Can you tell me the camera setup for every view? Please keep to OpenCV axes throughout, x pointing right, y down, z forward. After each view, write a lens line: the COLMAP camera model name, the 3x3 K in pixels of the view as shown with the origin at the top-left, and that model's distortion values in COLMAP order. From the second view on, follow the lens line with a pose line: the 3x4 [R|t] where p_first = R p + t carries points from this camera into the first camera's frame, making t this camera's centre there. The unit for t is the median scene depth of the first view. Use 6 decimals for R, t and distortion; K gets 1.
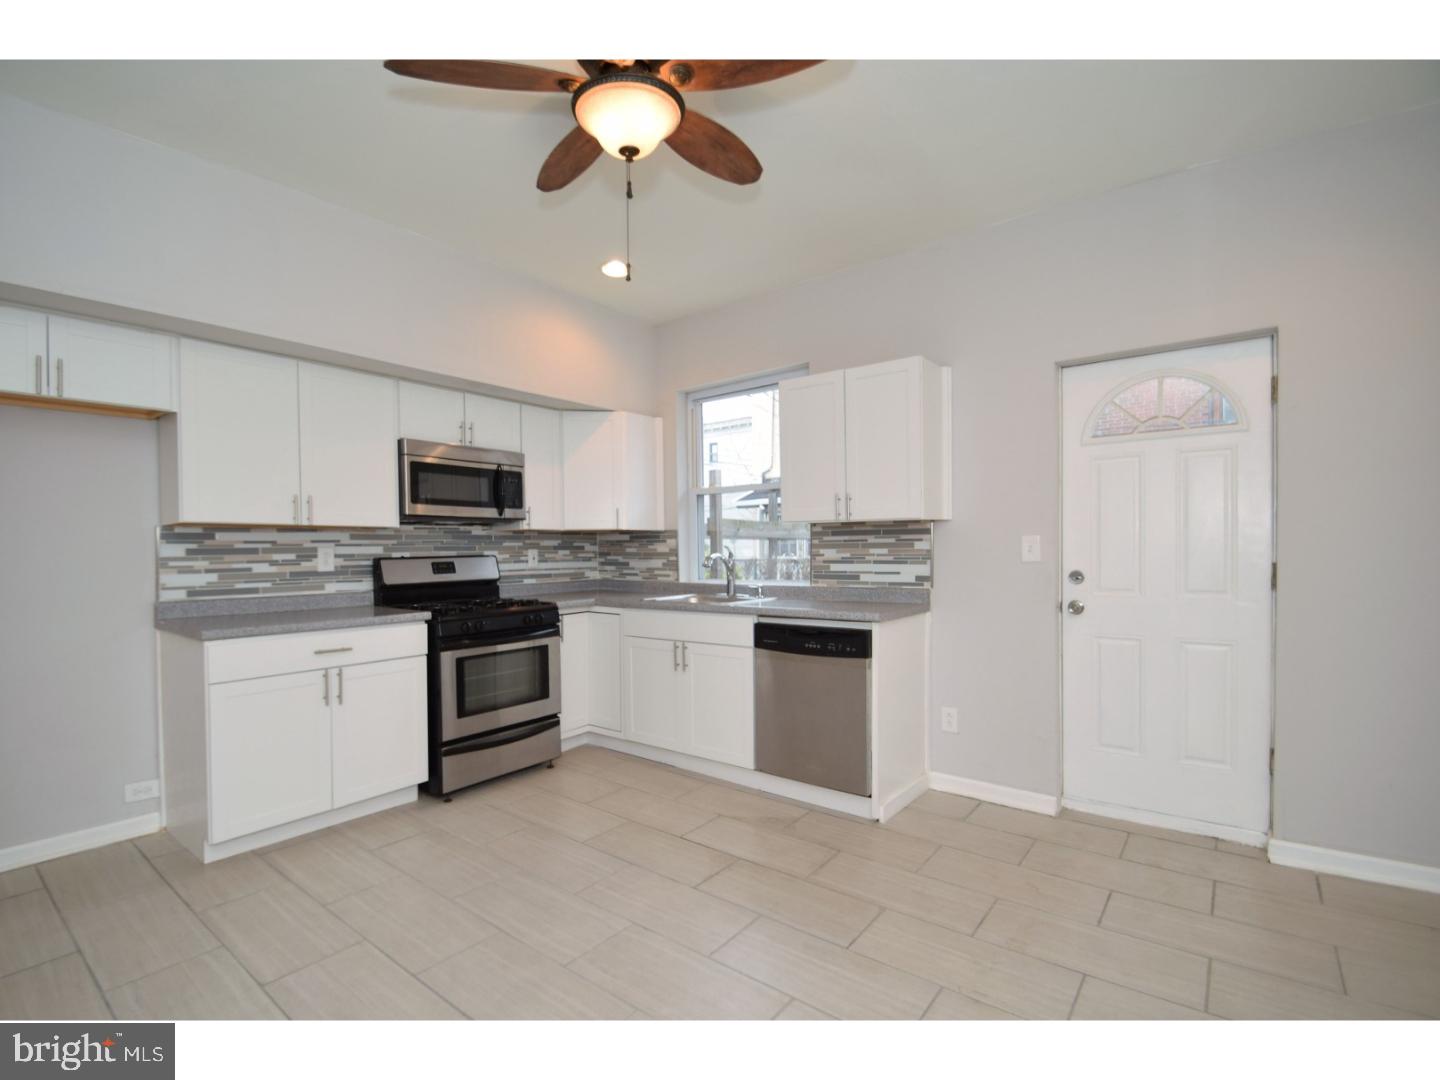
lens RADIAL K [[654.7, 0, 709.2], [0, 654.7, 549.1], [0, 0, 1]] dist [0.001969, -0.010546]
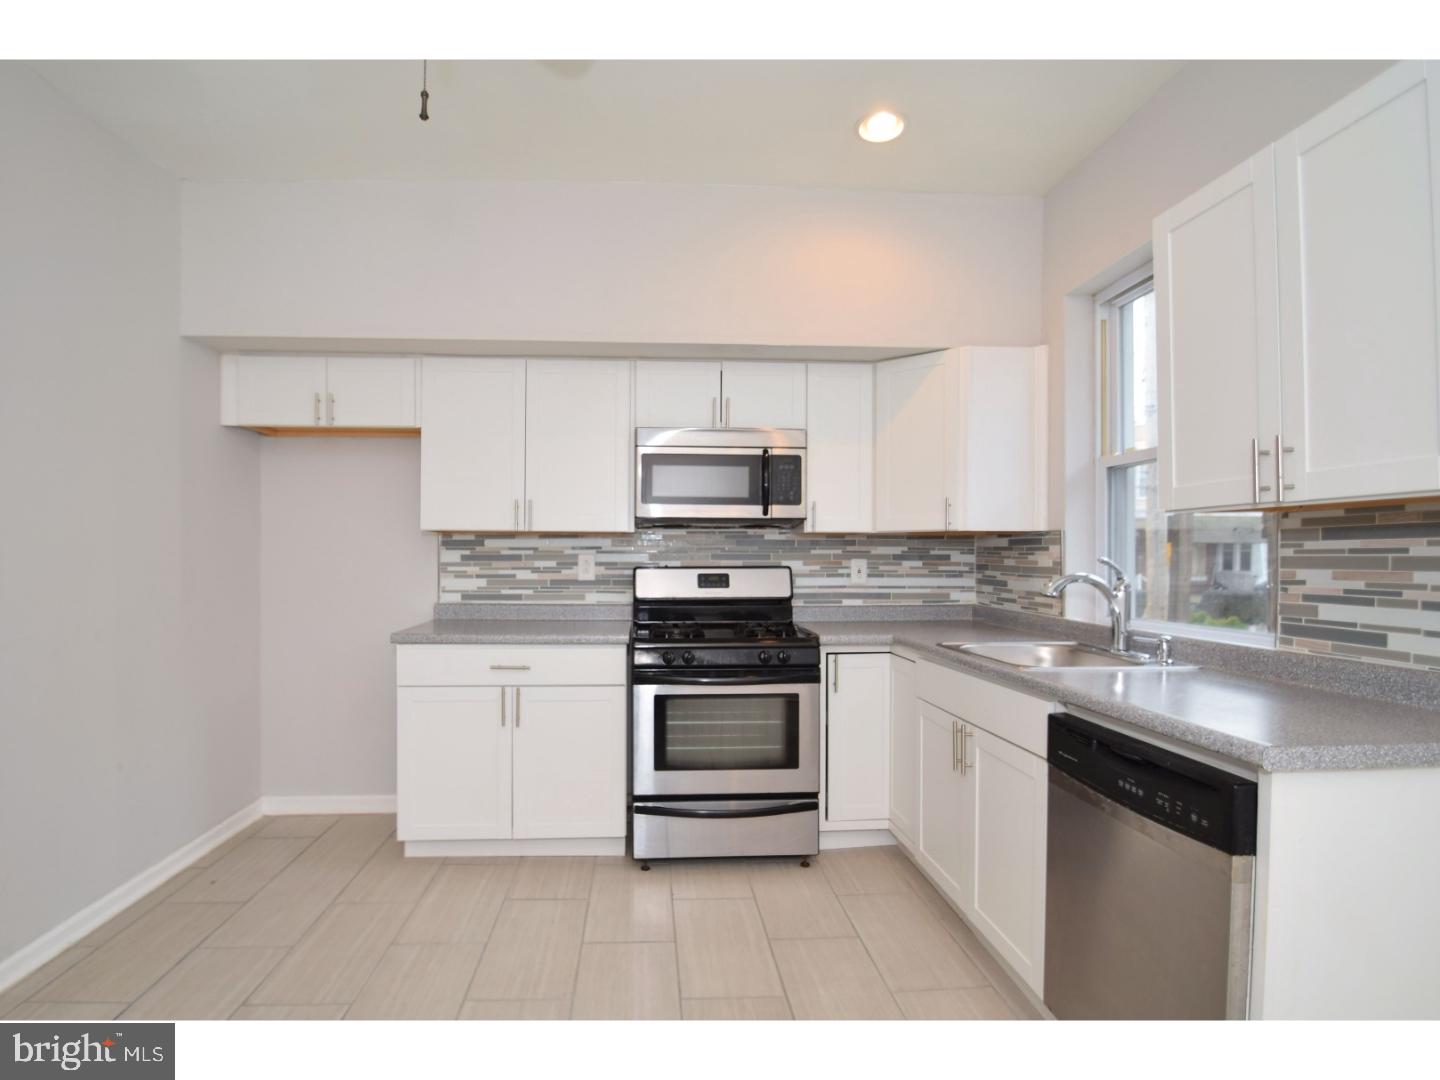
lens RADIAL K [[741.7, 0, 703.0], [0, 741.7, 557.7], [0, 0, 1]] dist [-0.015572, -0.009866]
pose [[0.665168, 0.013532, -0.746571, 0.287894], [-0.010185, 0.999907, 0.009050, -0.008602], [0.746625, 0.001584, 0.665244, 0.387524]]
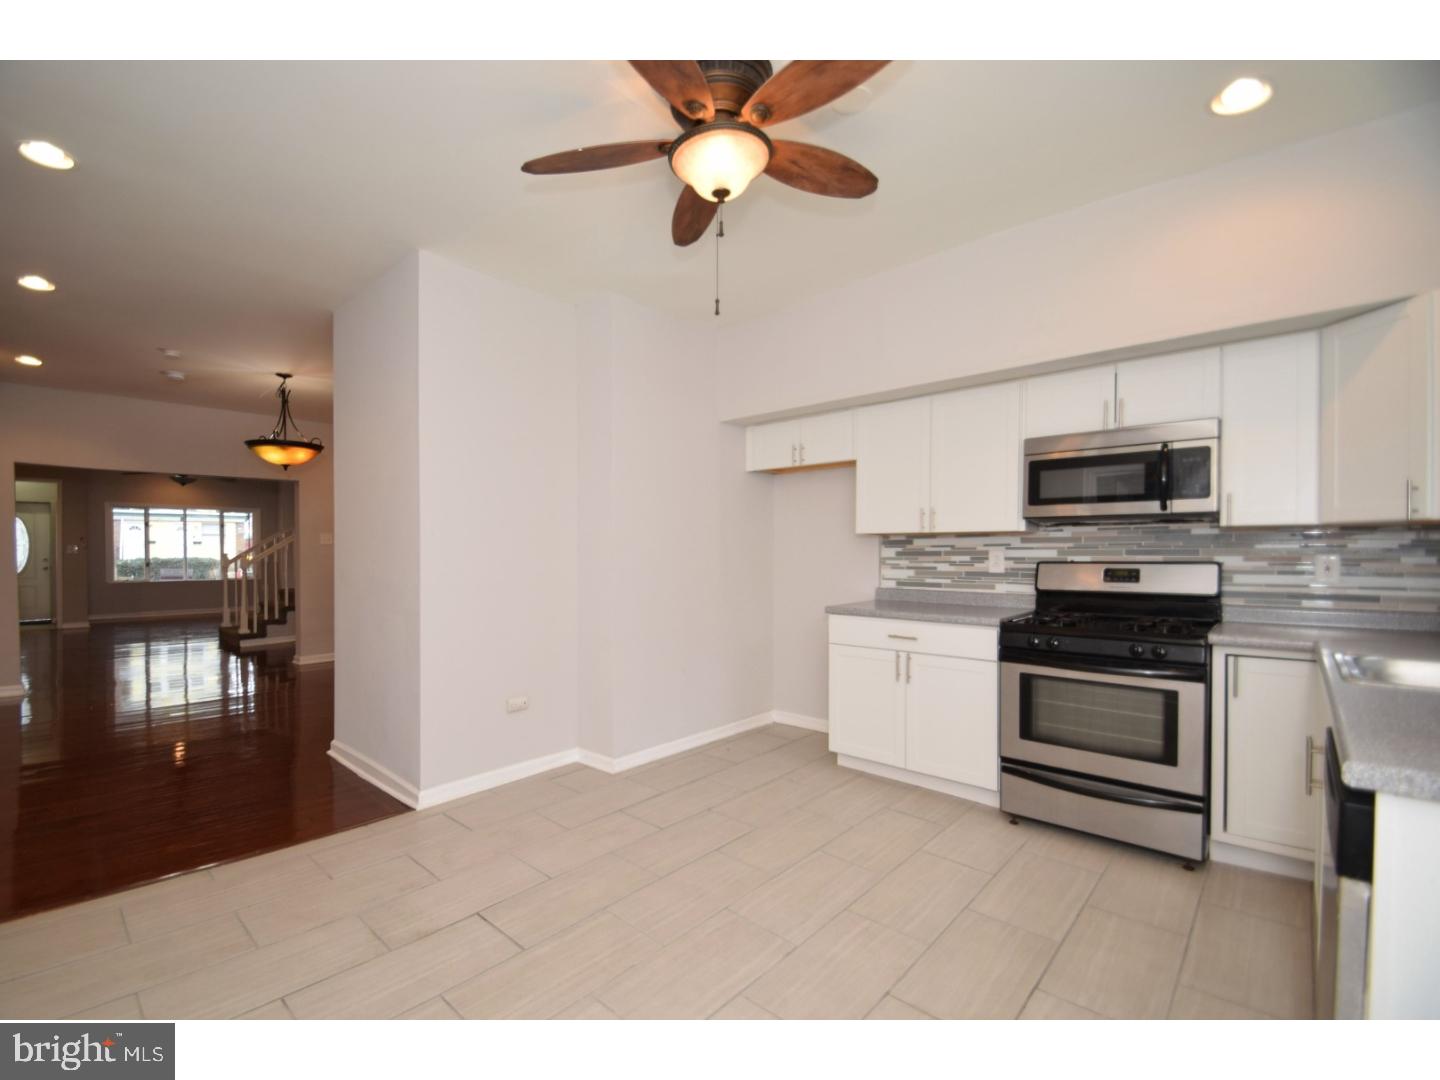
lens RADIAL K [[654.7, 0, 685.3], [0, 654.7, 553.0], [0, 0, 1]] dist [0.001969, -0.010546]
pose [[-0.097651, 0.012537, -0.995142, 0.503149], [0.002057, 0.999921, 0.012395, -0.012316], [0.995219, -0.000836, -0.097669, 0.544369]]
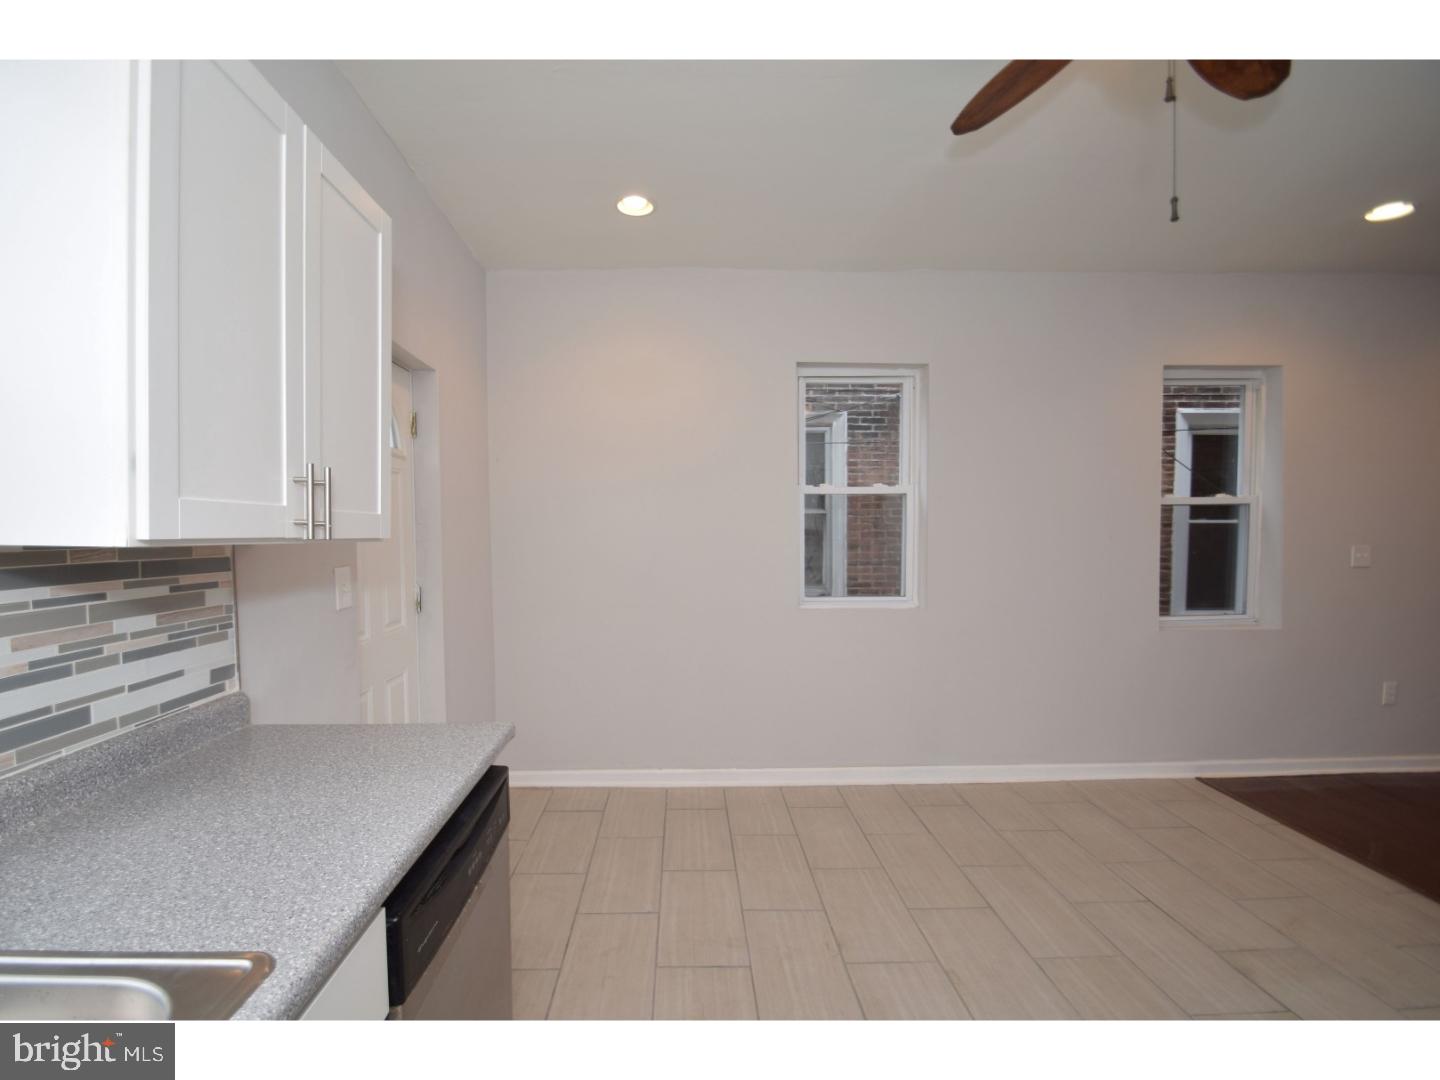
lens RADIAL K [[673.4, 0, 709.3], [0, 673.4, 548.1], [0, 0, 1]] dist [-0.035125, -0.001238]
pose [[-0.637047, 0.001163, 0.770824, -0.206284], [0.019601, 0.999700, 0.014691, -0.036600], [-0.770576, 0.024468, -0.636878, 0.984511]]
